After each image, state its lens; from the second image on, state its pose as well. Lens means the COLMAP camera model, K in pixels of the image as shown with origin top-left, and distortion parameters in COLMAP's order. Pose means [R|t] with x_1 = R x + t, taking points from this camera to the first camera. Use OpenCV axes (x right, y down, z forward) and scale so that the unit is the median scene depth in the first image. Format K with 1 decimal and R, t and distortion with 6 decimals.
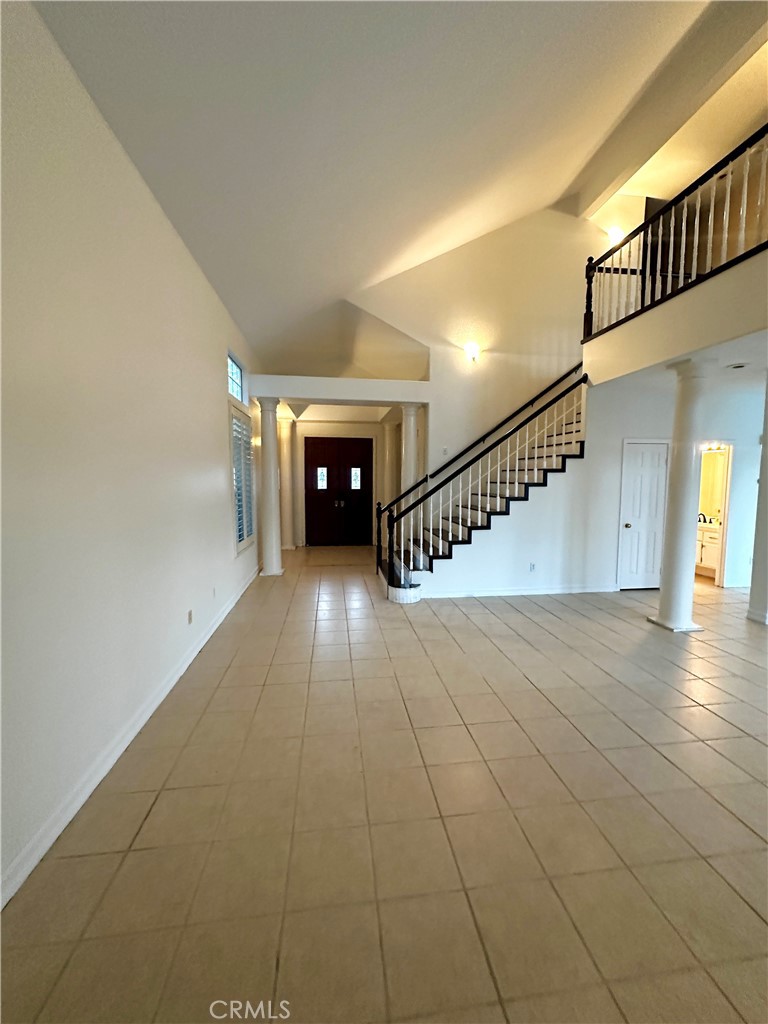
lens RADIAL K [[407.1, 0, 384.2], [0, 407.1, 510.8], [0, 0, 1]] dist [-0.006971, 0.001921]
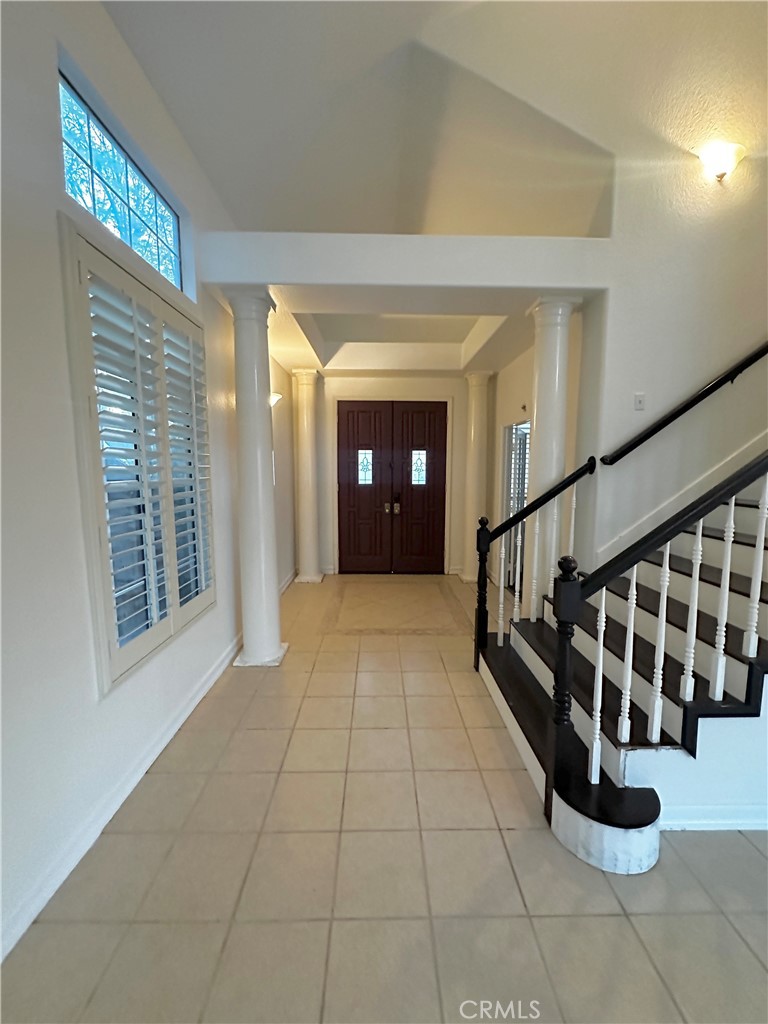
lens RADIAL K [[407.1, 0, 386.8], [0, 407.1, 508.0], [0, 0, 1]] dist [-0.006971, 0.001921]
pose [[0.994166, 0.009271, -0.107465, -0.070935], [-0.007453, 0.999822, 0.017304, -0.038672], [0.107606, -0.016402, 0.994058, 0.526676]]
